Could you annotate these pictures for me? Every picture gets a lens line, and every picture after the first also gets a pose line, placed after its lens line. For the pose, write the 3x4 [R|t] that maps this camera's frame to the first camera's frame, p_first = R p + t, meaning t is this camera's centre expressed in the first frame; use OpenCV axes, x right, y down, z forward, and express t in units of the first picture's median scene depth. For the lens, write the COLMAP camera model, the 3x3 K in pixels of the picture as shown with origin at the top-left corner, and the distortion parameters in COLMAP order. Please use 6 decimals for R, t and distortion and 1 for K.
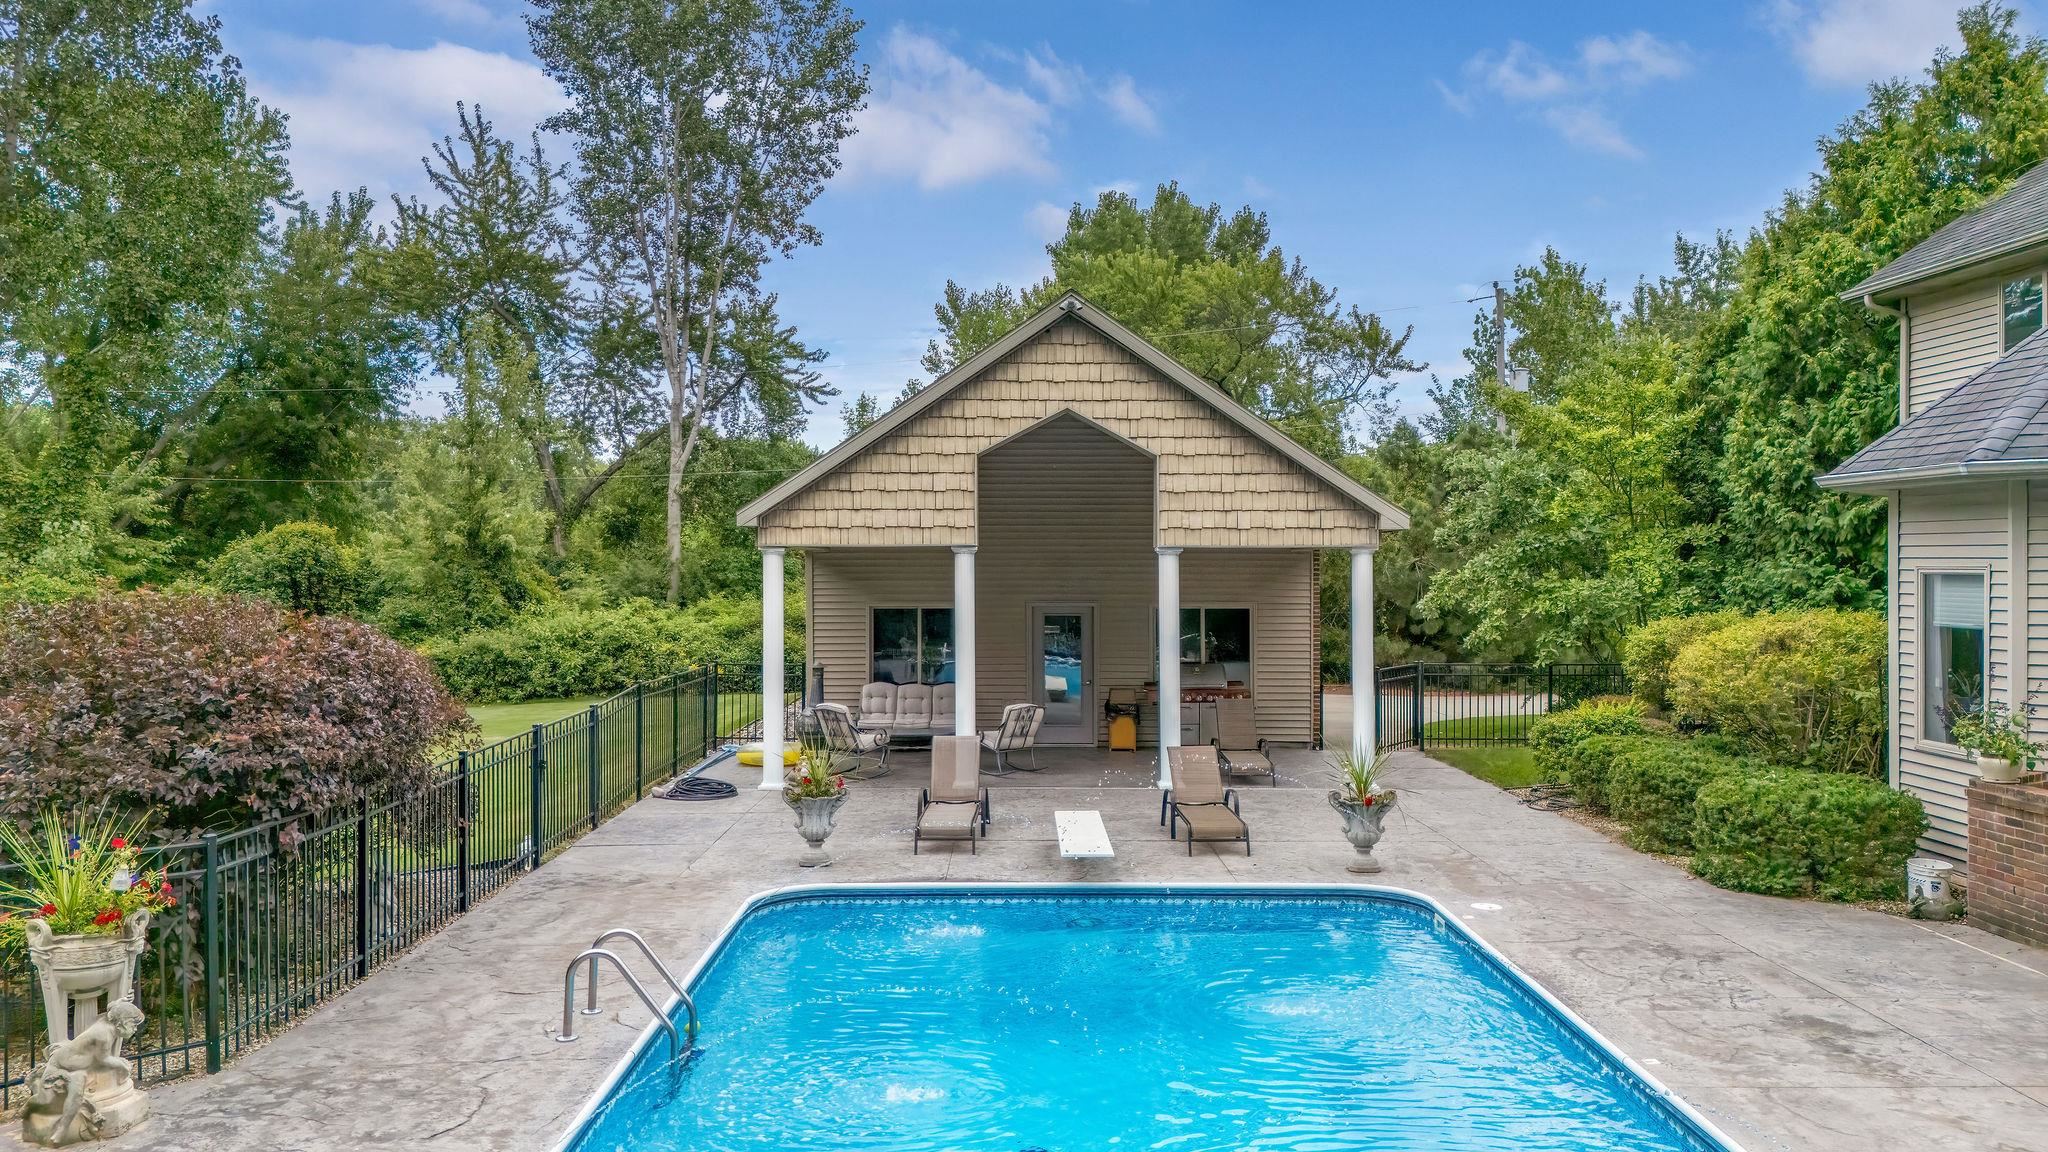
lens RADIAL K [[1512.9, 0, 1024.0], [0, 1512.9, 576.0], [0, 0, 1]] dist [0.074379, -0.065886]
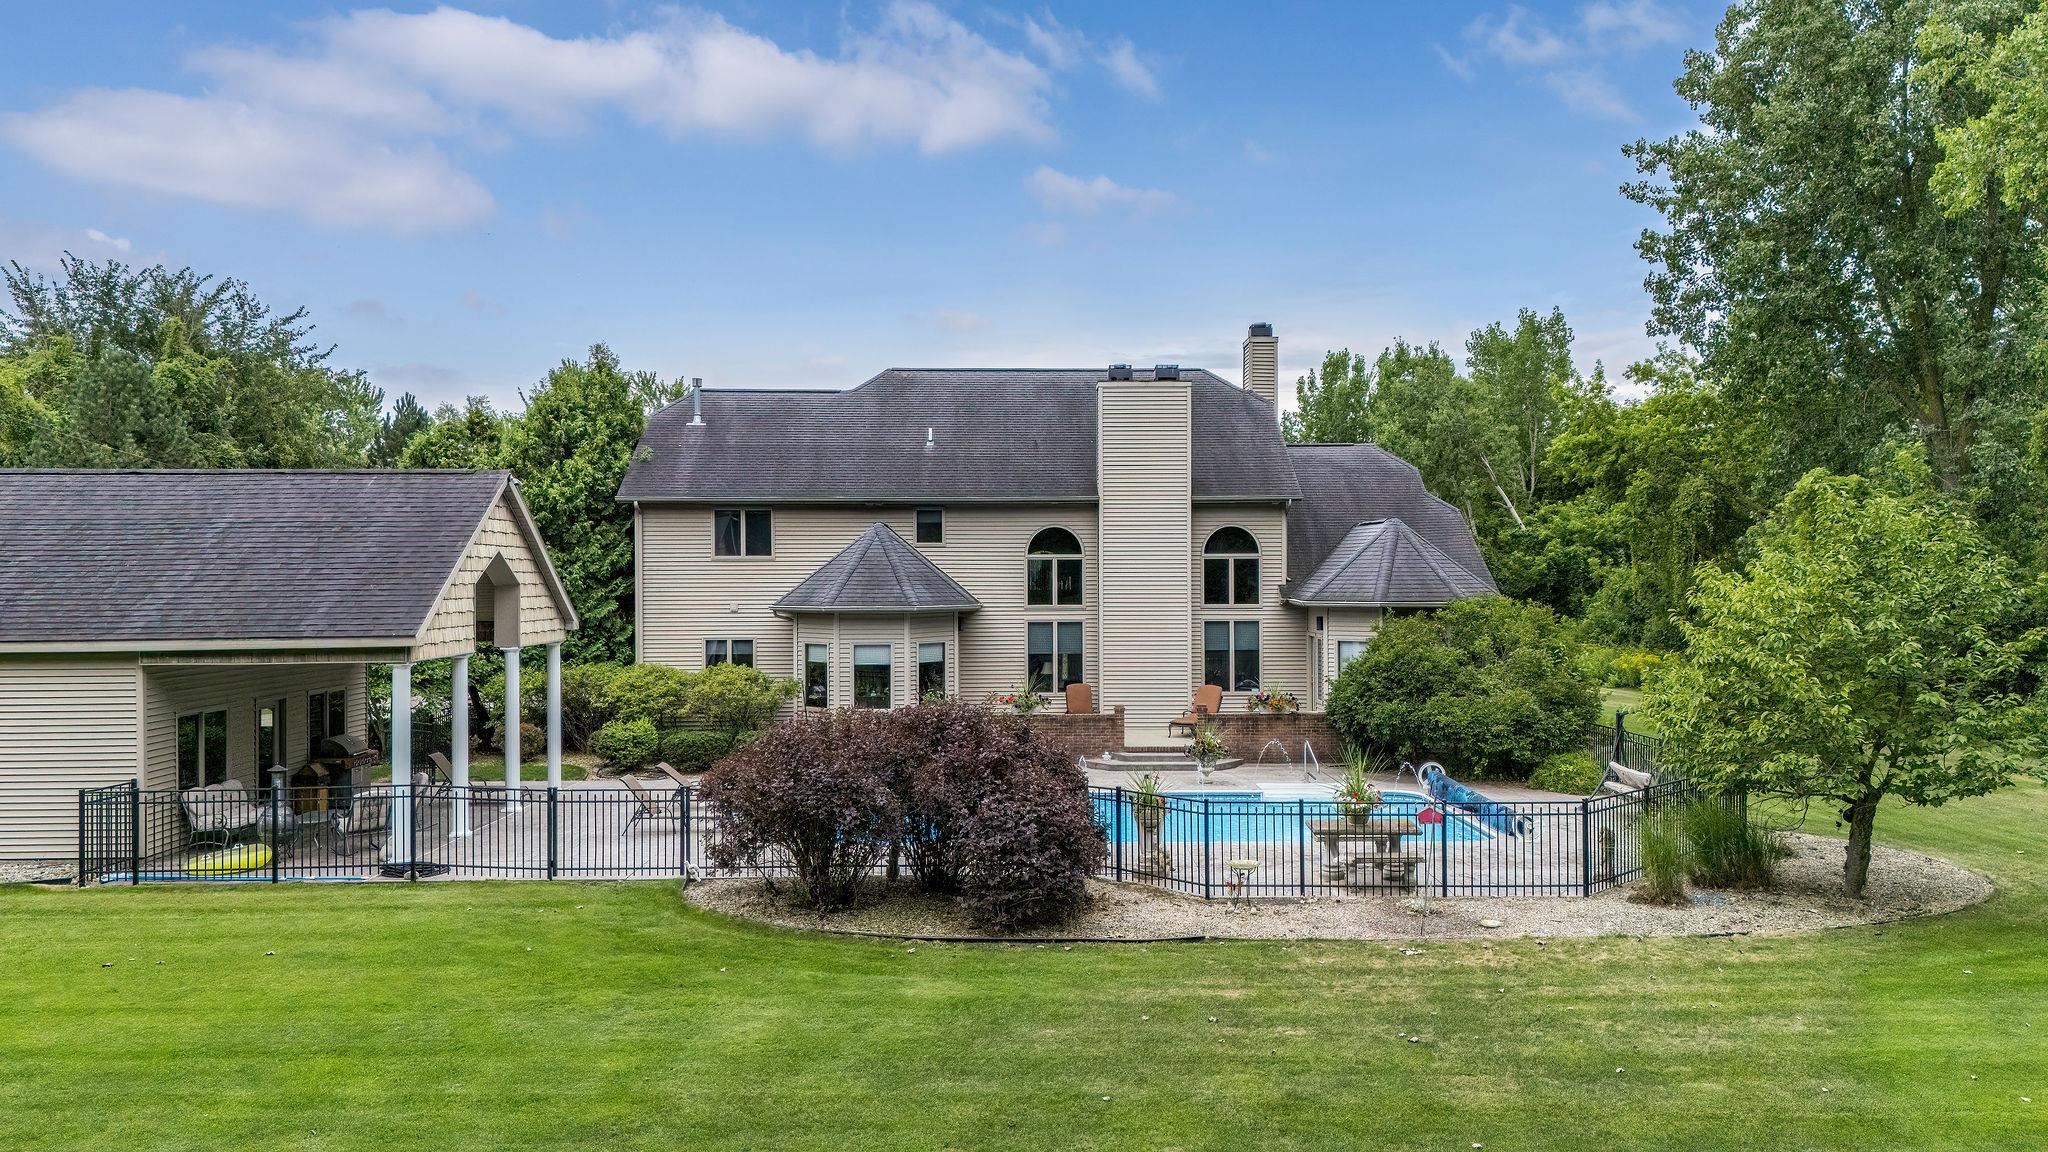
lens RADIAL K [[1533.3, 0, 1068.8], [0, 1533.3, 537.6], [0, 0, 1]] dist [0.077817, -0.066855]
pose [[-0.024953, 0.022526, 0.999435, -1.296194], [0.012547, 0.999674, -0.022219, -0.077670], [-0.999610, 0.011986, -0.025228, 0.452736]]
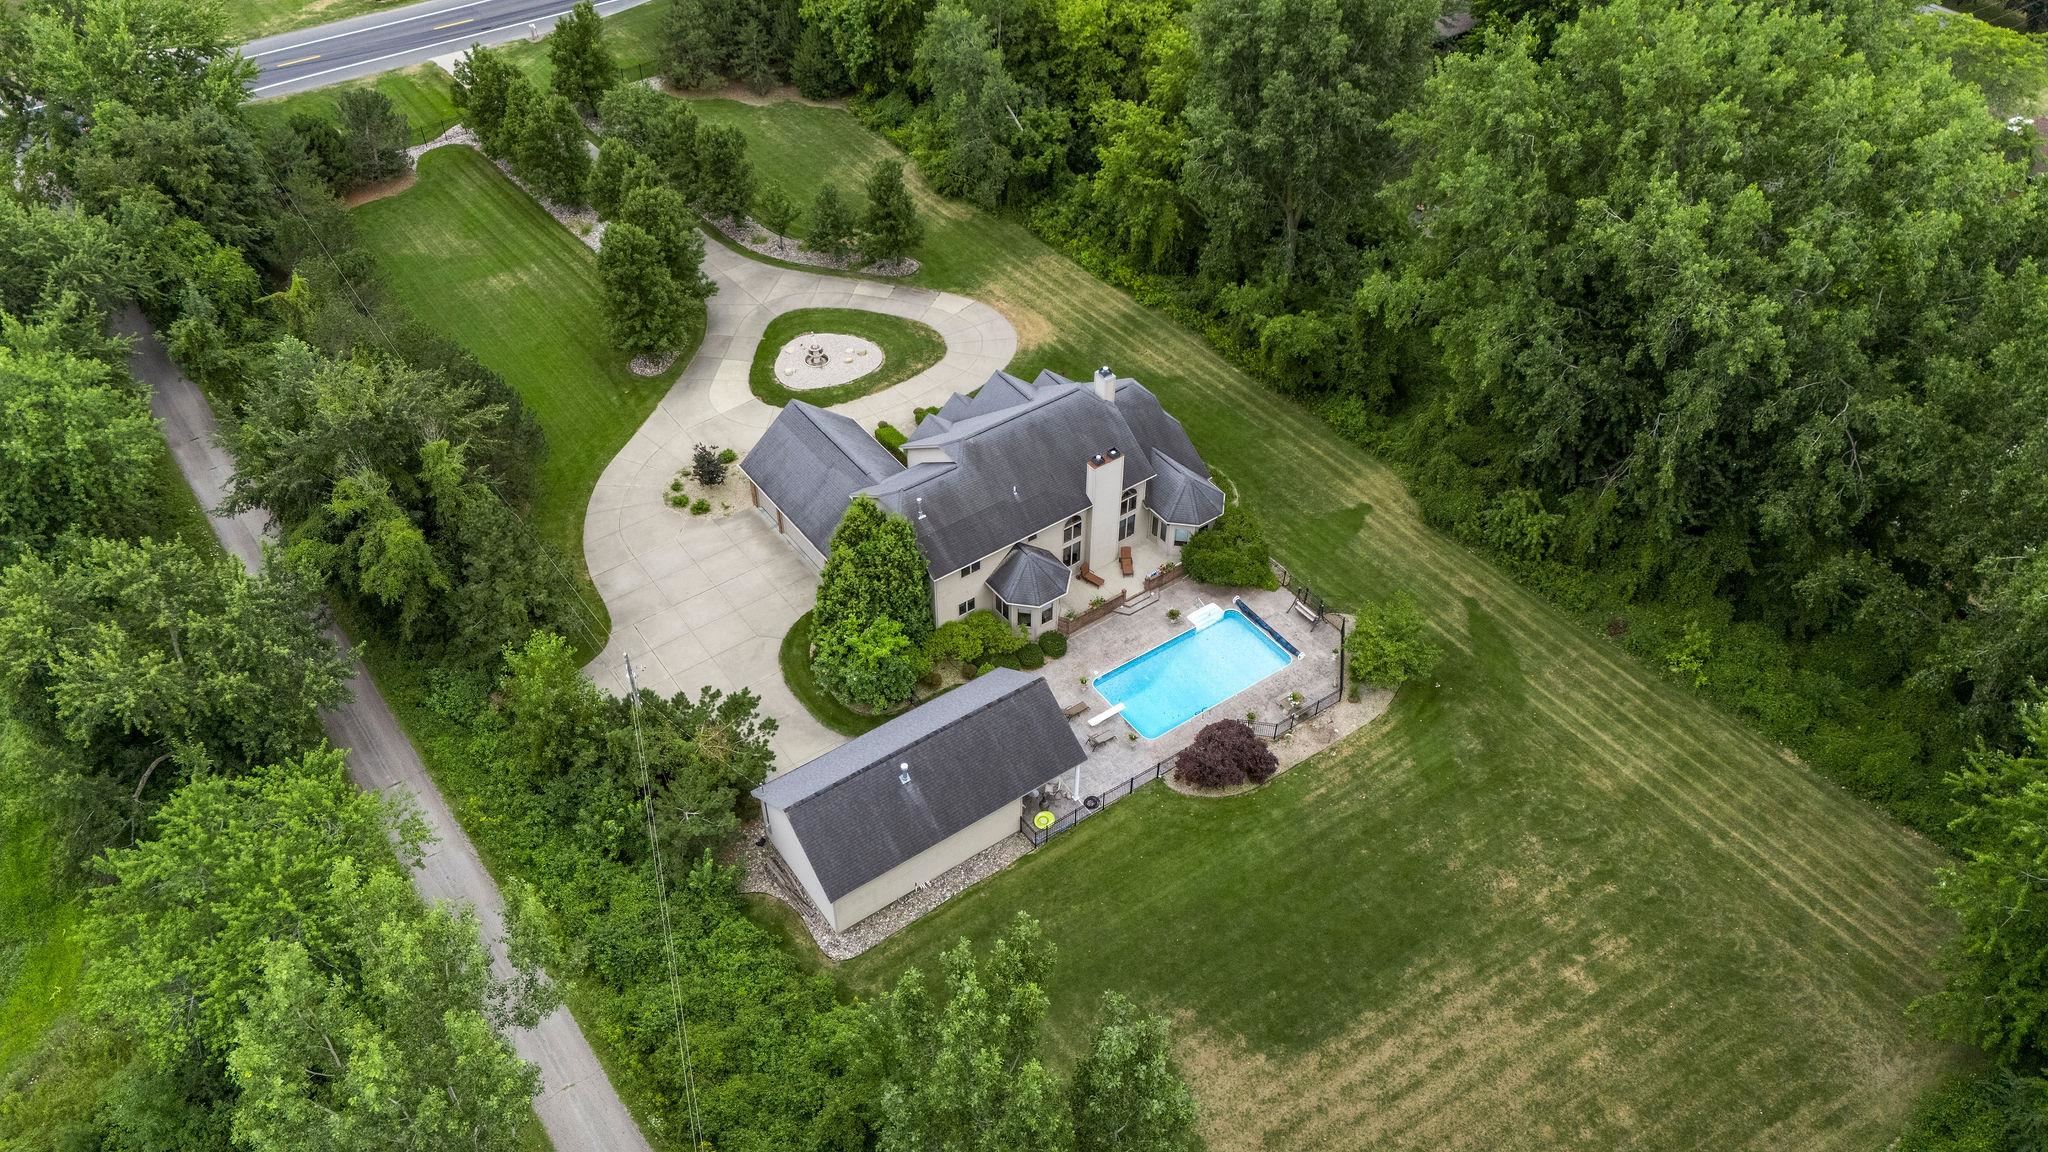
lens RADIAL K [[1499.2, 0, 1024.0], [0, 1499.2, 576.0], [0, 0, 1]] dist [0.102403, -0.137653]
pose [[-0.573887, -0.562060, 0.595603, -2.115037], [-0.000661, 0.727607, 0.685994, -3.034053], [-0.818934, 0.393289, -0.417936, 2.459439]]
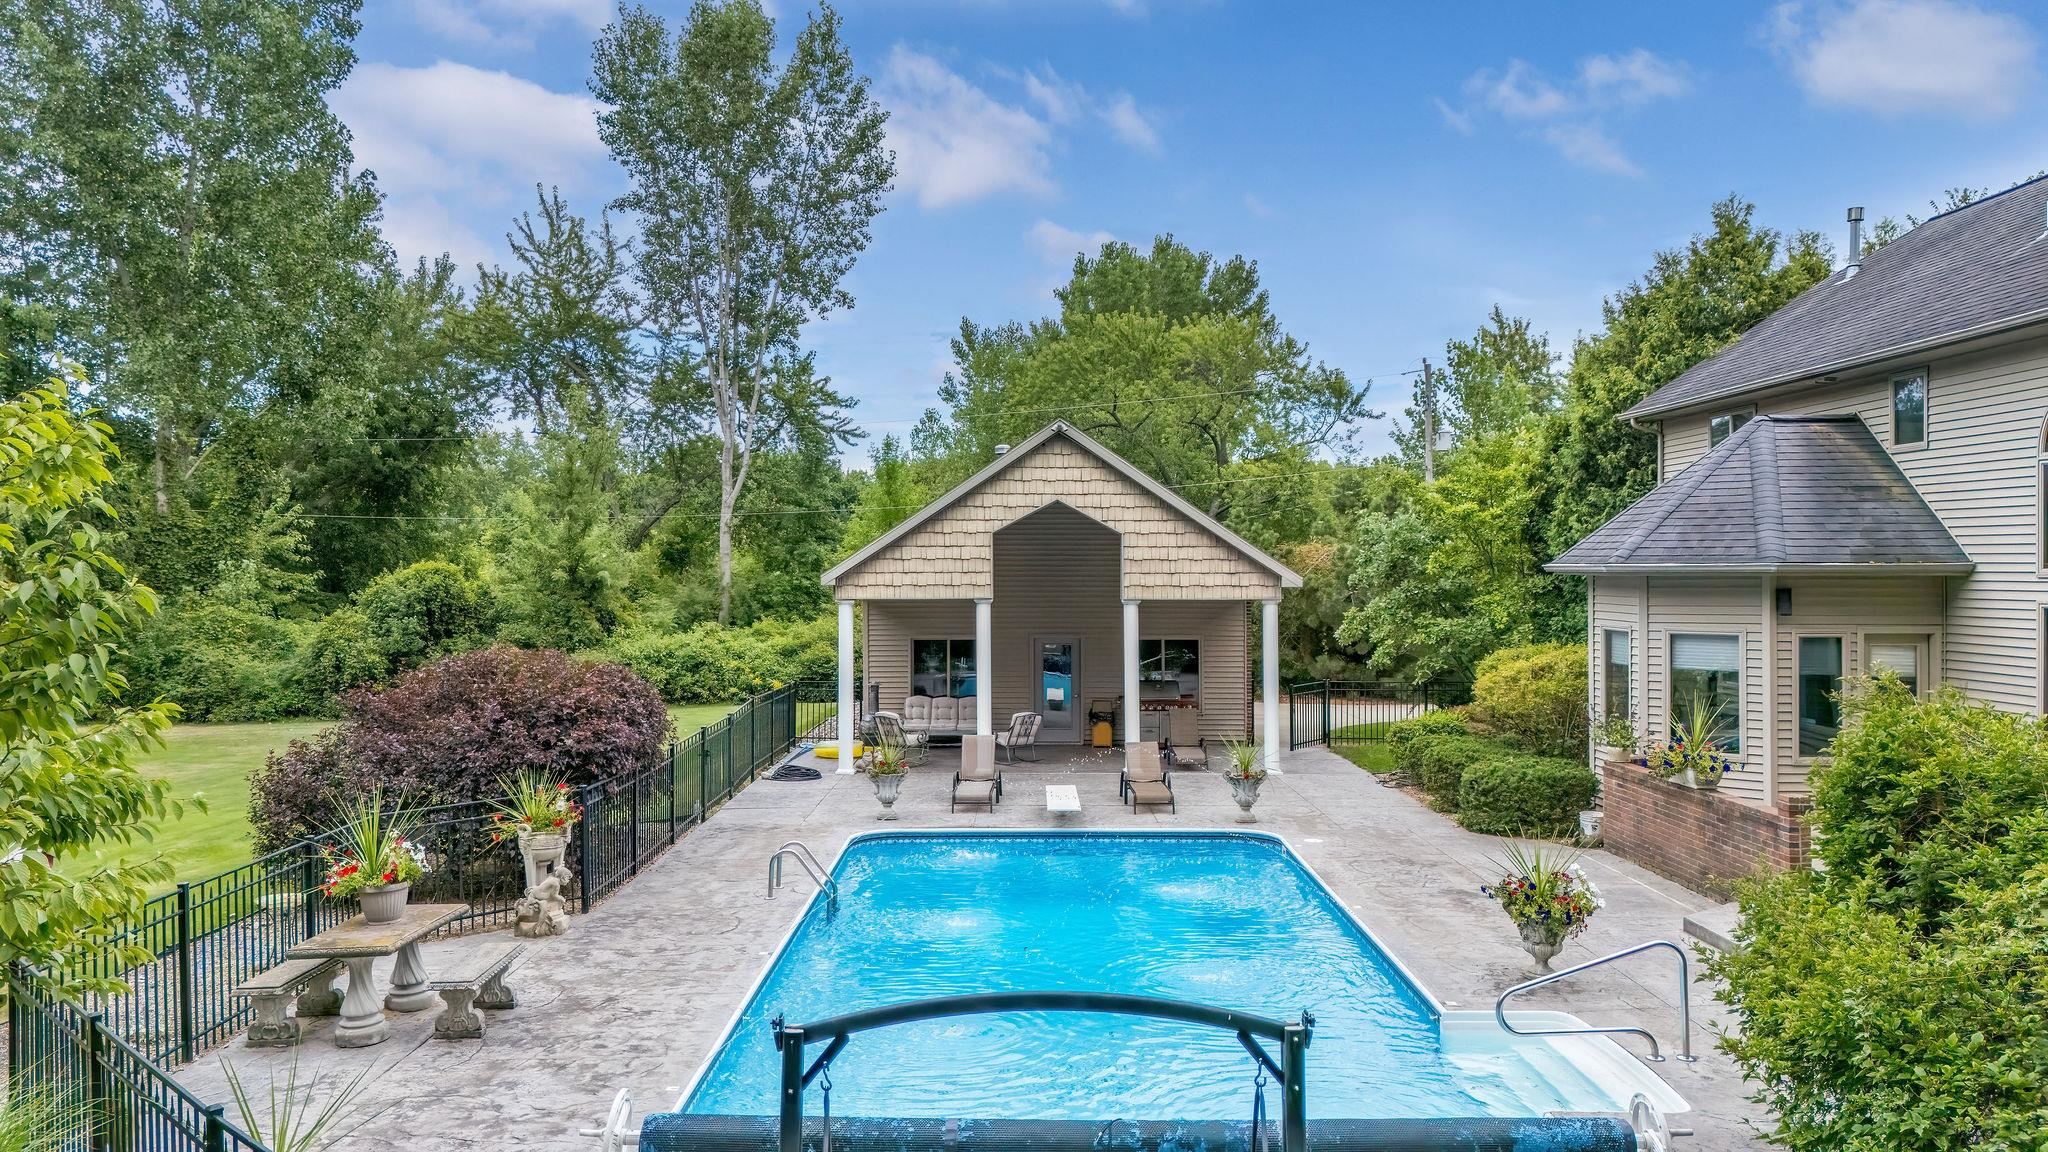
lens RADIAL K [[1512.9, 0, 1024.0], [0, 1512.9, 576.0], [0, 0, 1]] dist [0.074379, -0.065886]
pose [[0.999968, -0.001082, -0.007972, 0.008149], [0.001055, 0.999994, -0.003383, -0.032683], [0.007975, 0.003375, 0.999963, -0.350798]]
